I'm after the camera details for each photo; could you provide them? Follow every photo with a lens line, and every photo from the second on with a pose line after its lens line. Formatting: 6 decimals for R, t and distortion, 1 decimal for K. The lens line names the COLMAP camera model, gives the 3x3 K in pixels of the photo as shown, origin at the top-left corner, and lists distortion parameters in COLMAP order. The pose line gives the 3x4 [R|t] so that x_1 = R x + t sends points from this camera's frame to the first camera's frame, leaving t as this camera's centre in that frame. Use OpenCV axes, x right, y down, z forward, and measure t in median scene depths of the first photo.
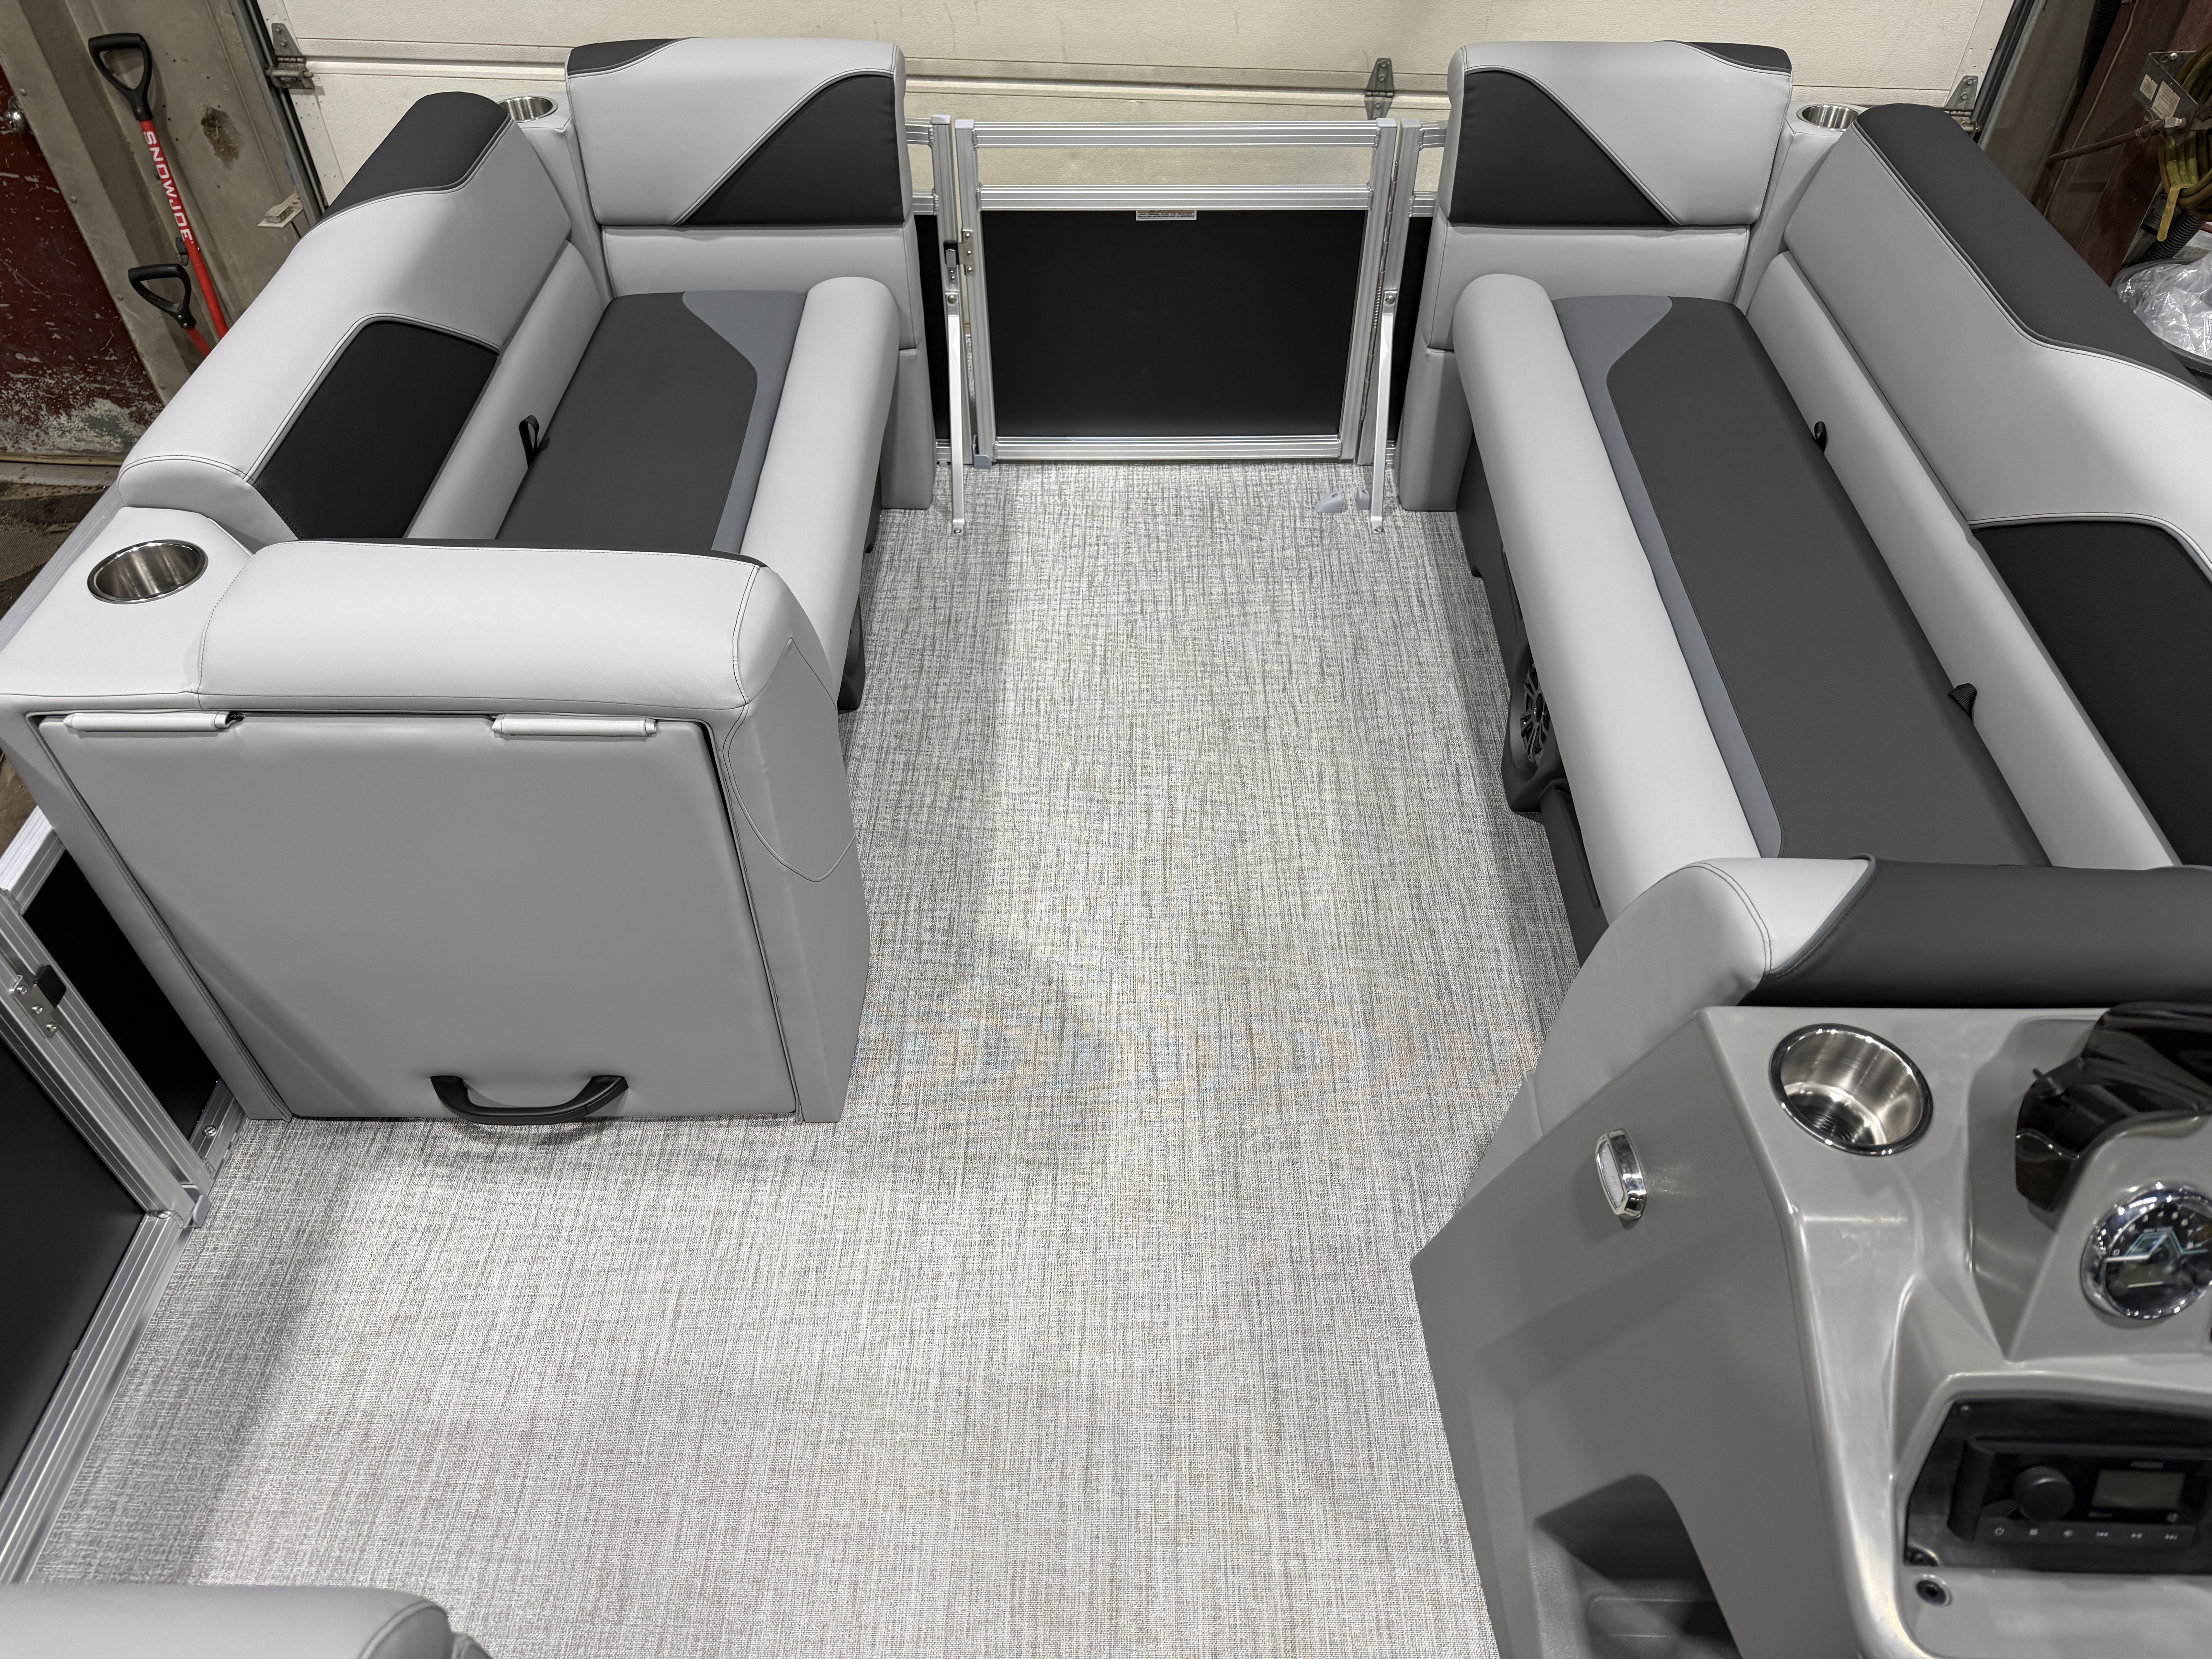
lens RADIAL K [[1560.5, 0, 1130.4], [0, 1560.5, 843.4], [0, 0, 1]] dist [0.029974, -0.036138]
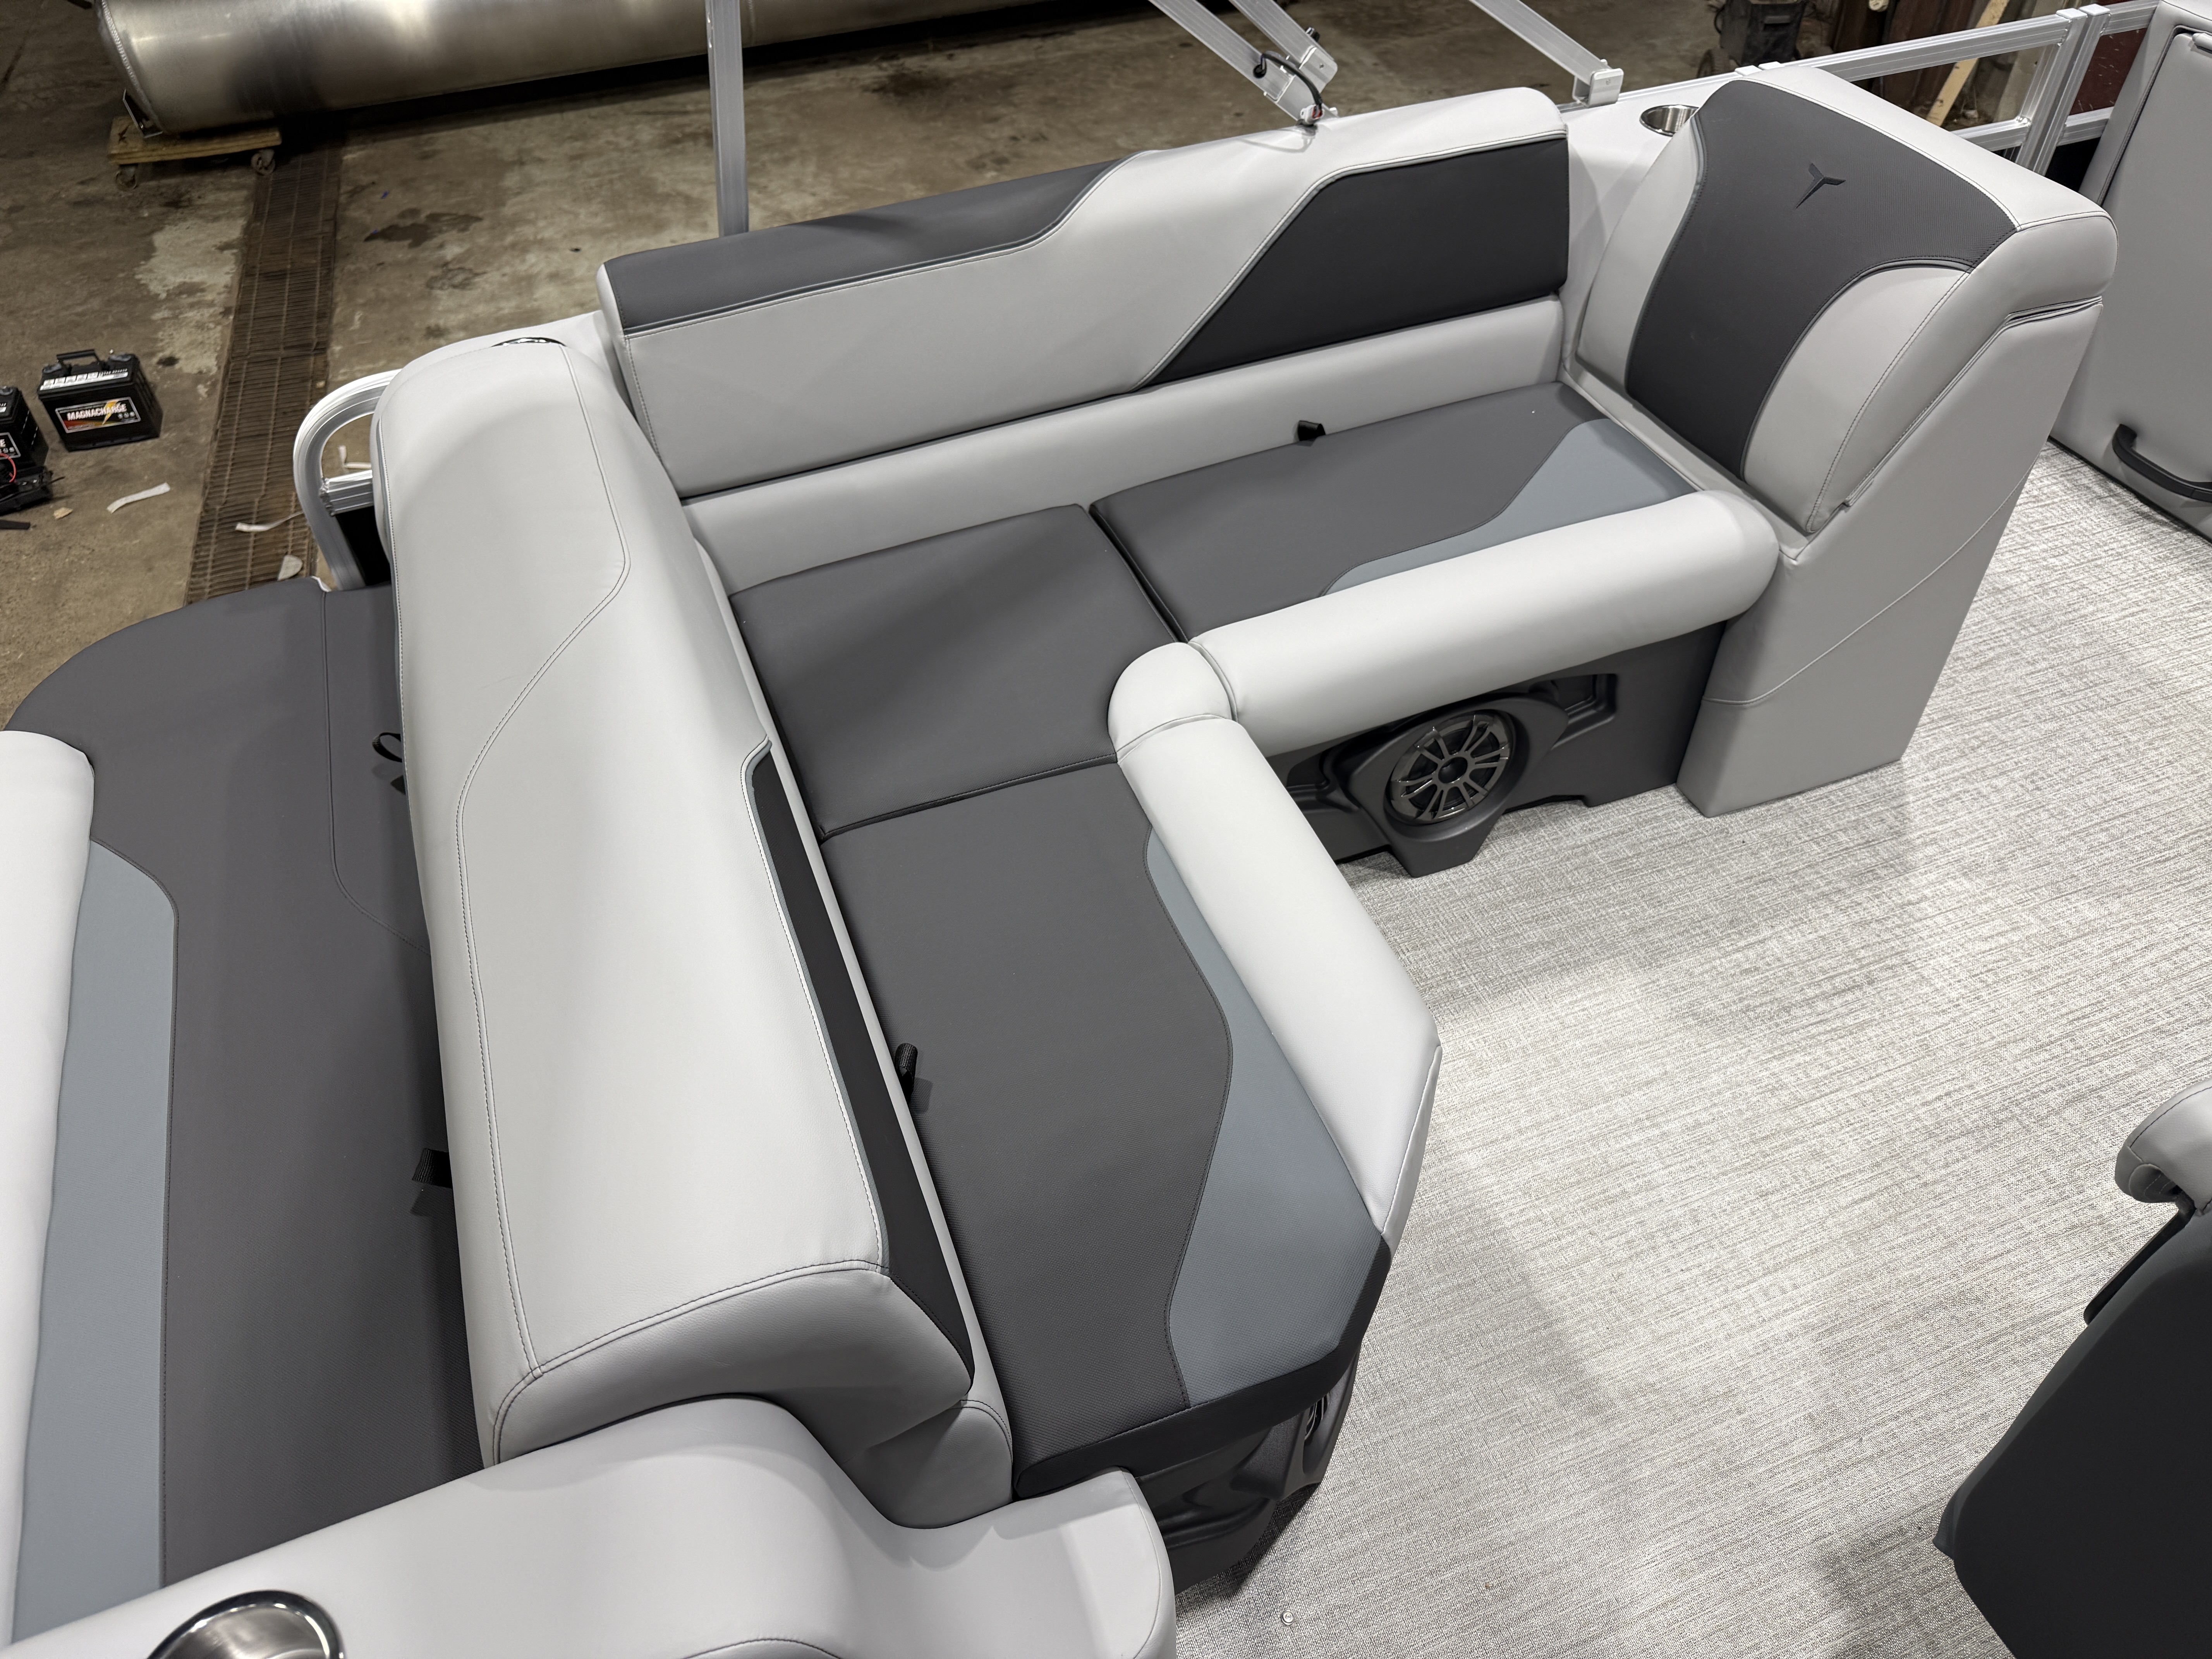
lens RADIAL K [[1560.5, 0, 1107.0], [0, 1560.5, 843.1], [0, 0, 1]] dist [0.029974, -0.036138]
pose [[0.360854, 0.652487, -0.666367, 0.360392], [-0.647654, 0.689444, 0.324363, 0.475688], [0.671065, 0.314527, 0.671375, -0.385985]]
